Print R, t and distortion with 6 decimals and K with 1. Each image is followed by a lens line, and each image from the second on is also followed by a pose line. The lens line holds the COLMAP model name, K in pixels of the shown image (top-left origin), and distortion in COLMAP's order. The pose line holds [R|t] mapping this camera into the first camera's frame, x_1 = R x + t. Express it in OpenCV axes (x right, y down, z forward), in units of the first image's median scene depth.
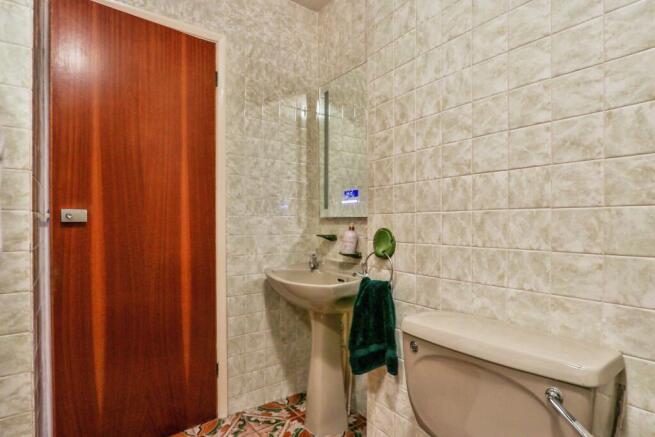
lens RADIAL K [[350.6, 0, 325.1], [0, 350.6, 225.6], [0, 0, 1]] dist [-0.000137, -0.000288]
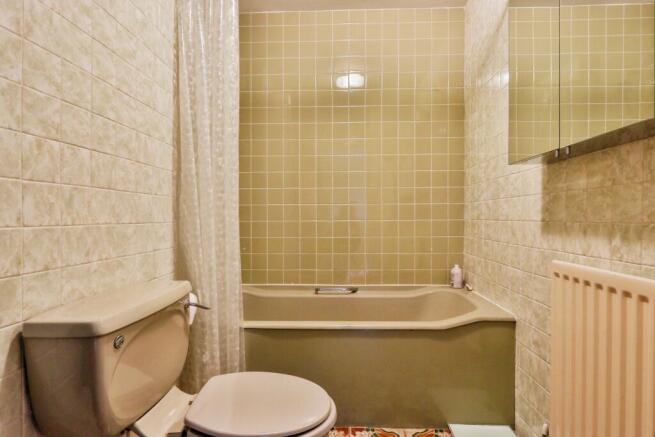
lens RADIAL K [[350.6, 0, 327.4], [0, 350.6, 216.8], [0, 0, 1]] dist [-0.000137, -0.000288]
pose [[-0.771270, 0.000810, 0.636508, -0.660072], [0.005410, 0.999971, 0.005283, 0.038314], [-0.636485, 0.007518, -0.771252, 1.300514]]
